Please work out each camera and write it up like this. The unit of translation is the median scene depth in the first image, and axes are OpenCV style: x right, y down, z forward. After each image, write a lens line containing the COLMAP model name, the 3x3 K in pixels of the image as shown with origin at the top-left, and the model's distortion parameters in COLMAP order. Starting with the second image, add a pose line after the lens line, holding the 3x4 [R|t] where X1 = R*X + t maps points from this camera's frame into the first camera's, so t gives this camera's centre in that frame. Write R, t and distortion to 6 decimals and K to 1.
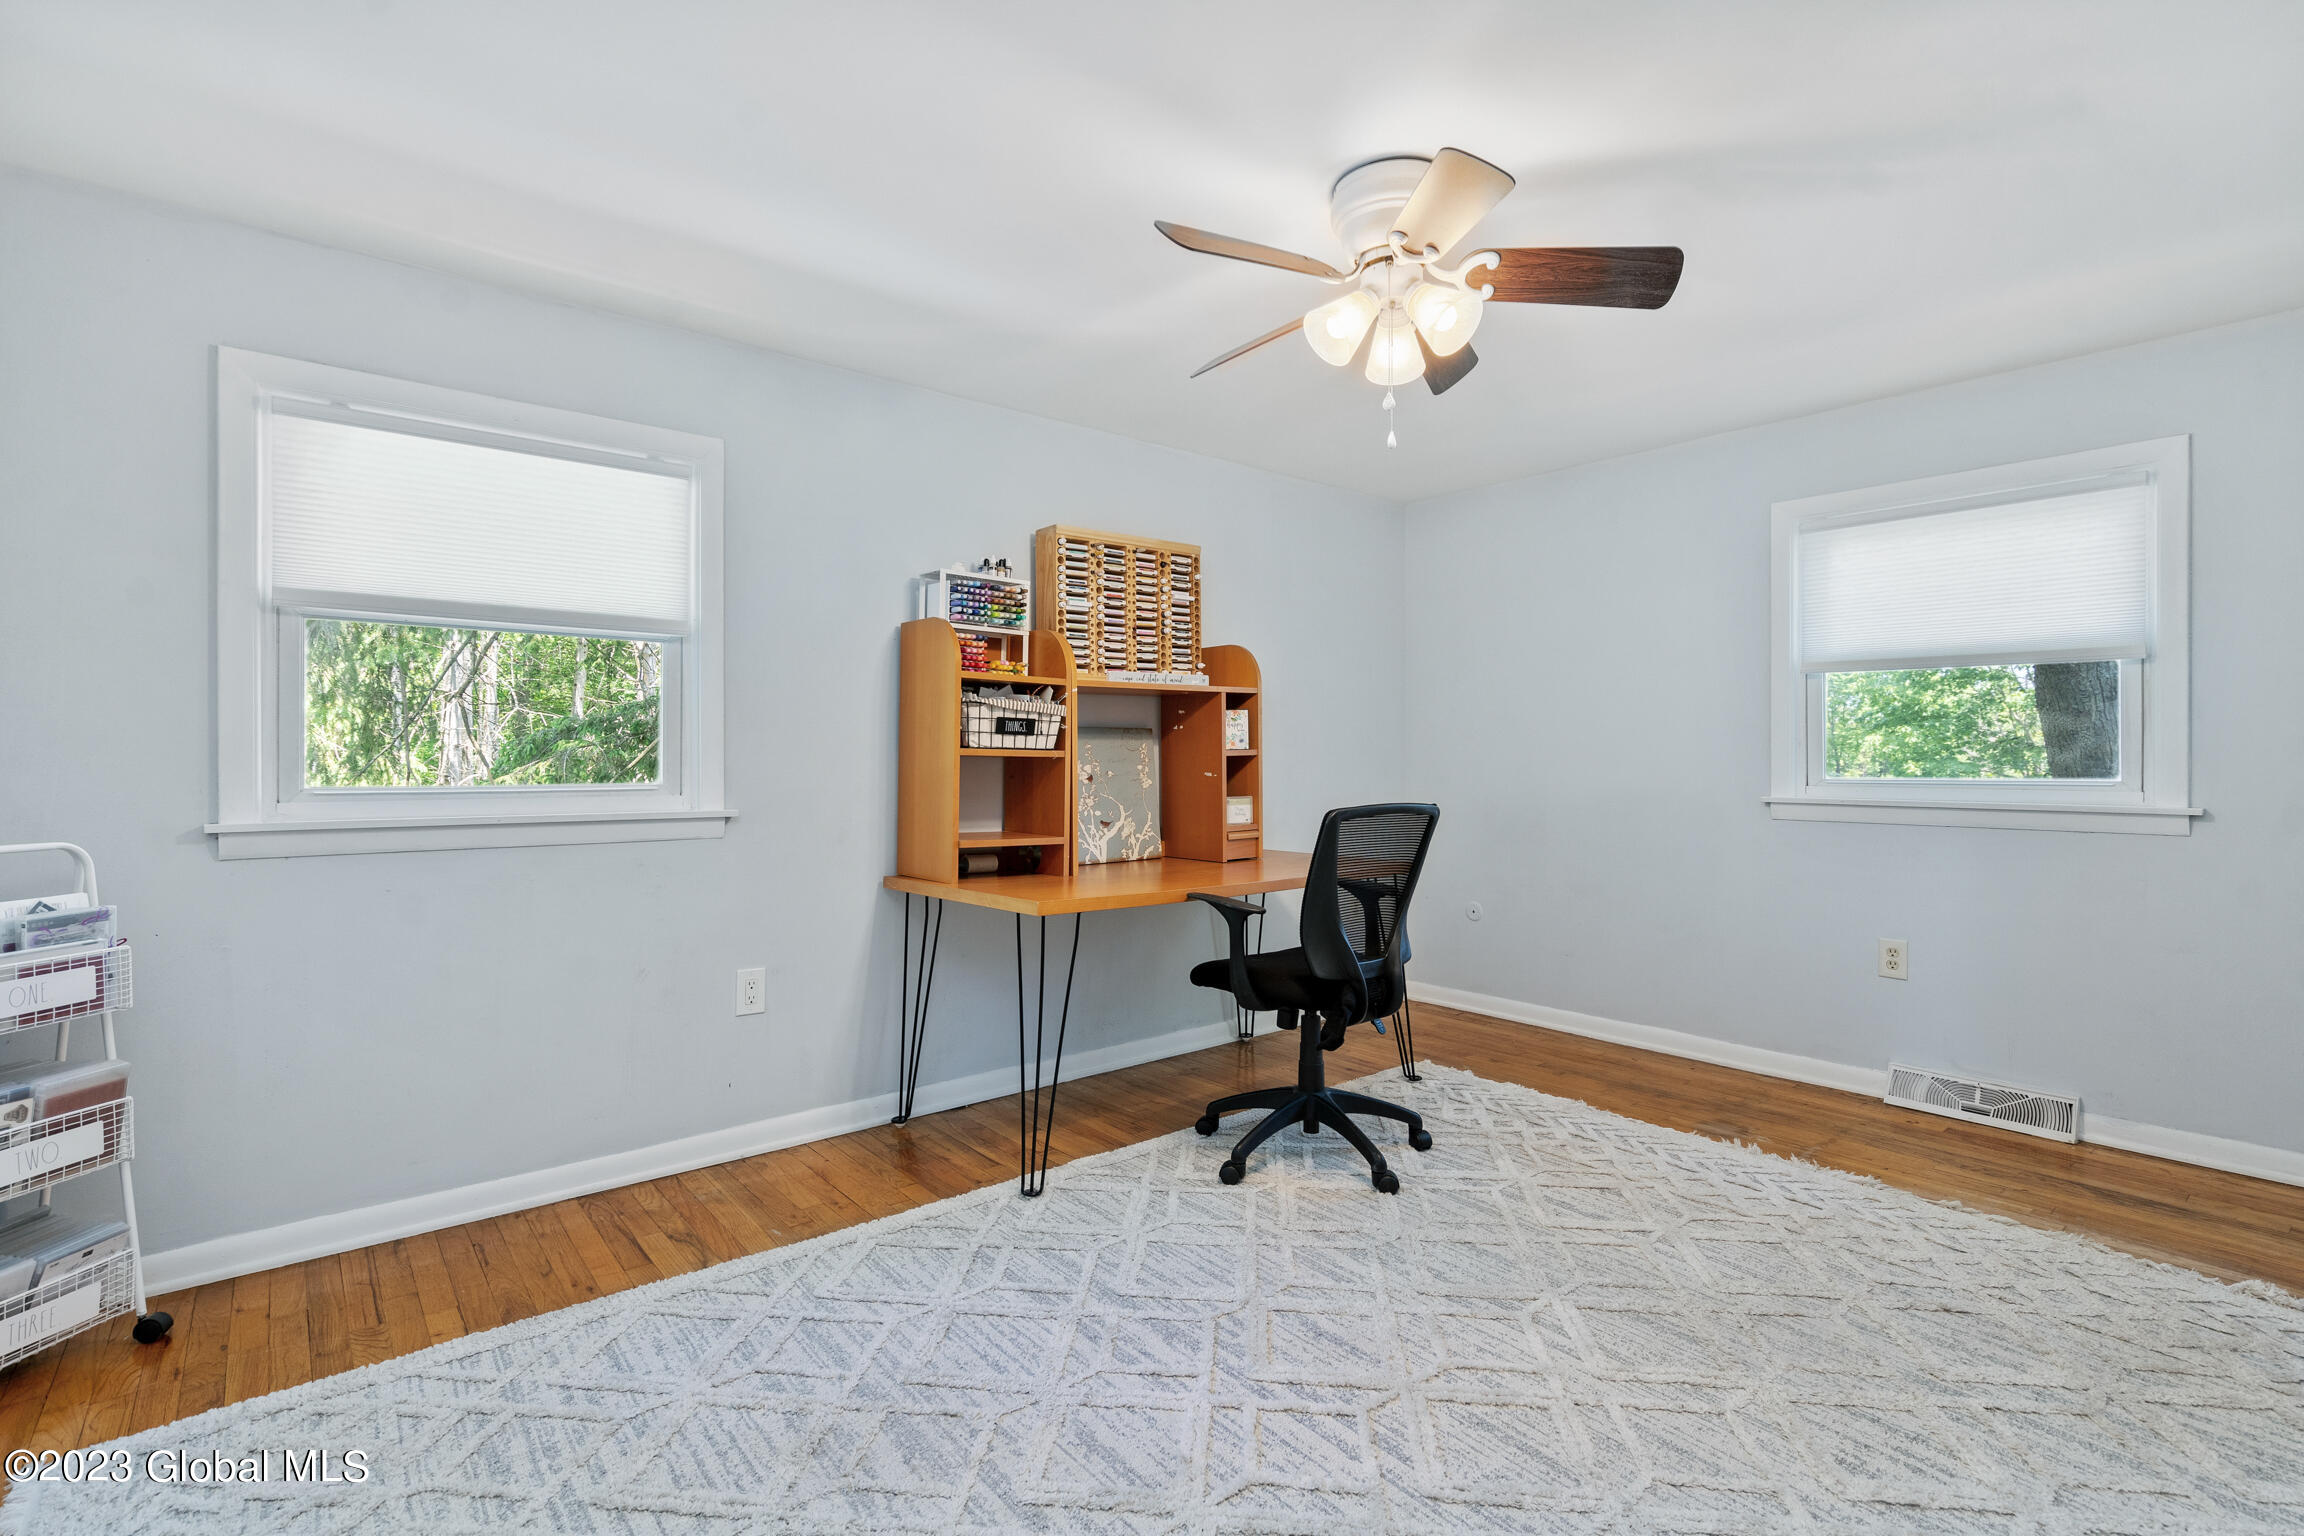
lens RADIAL K [[1077.3, 0, 1152.0], [0, 1077.3, 768.0], [0, 0, 1]] dist [-0.020641, 0.010840]
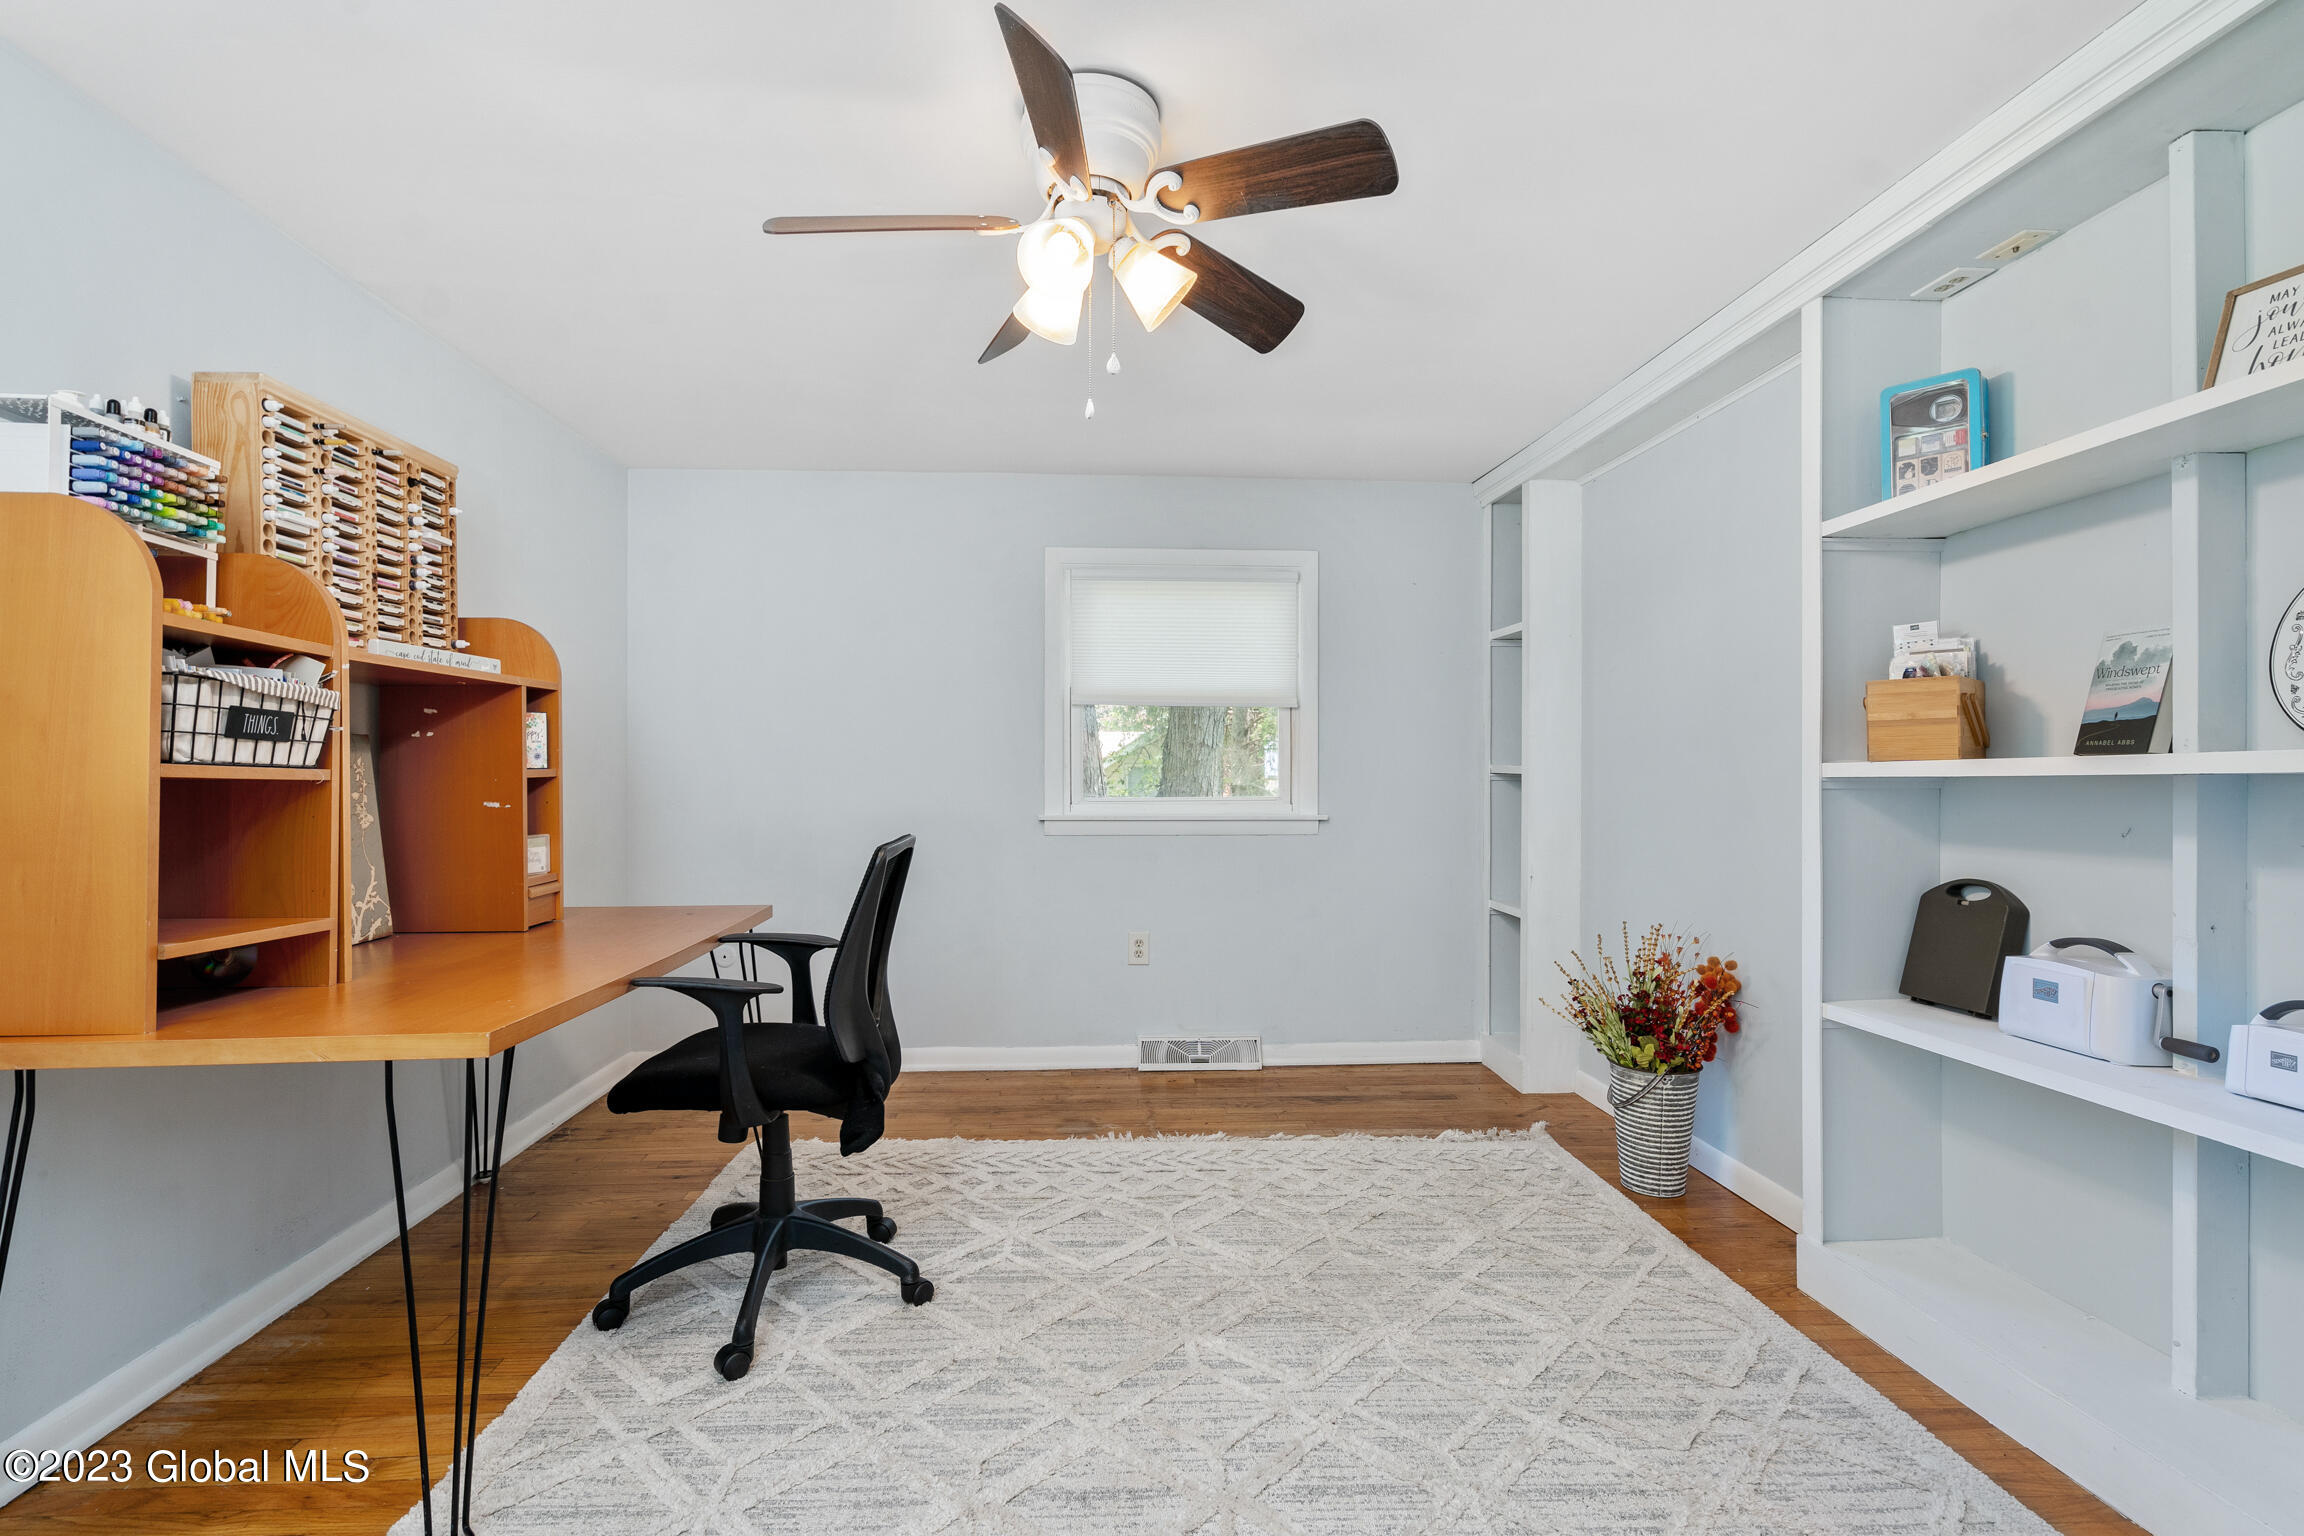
lens RADIAL K [[1084.9, 0, 1151.3], [0, 1084.9, 782.9], [0, 0, 1]] dist [-0.003067, 0.000009]
pose [[0.590546, -0.004147, 0.806993, -0.298802], [0.007878, 0.999969, -0.000627, -0.004919], [-0.806966, 0.006727, 0.590560, 0.303521]]
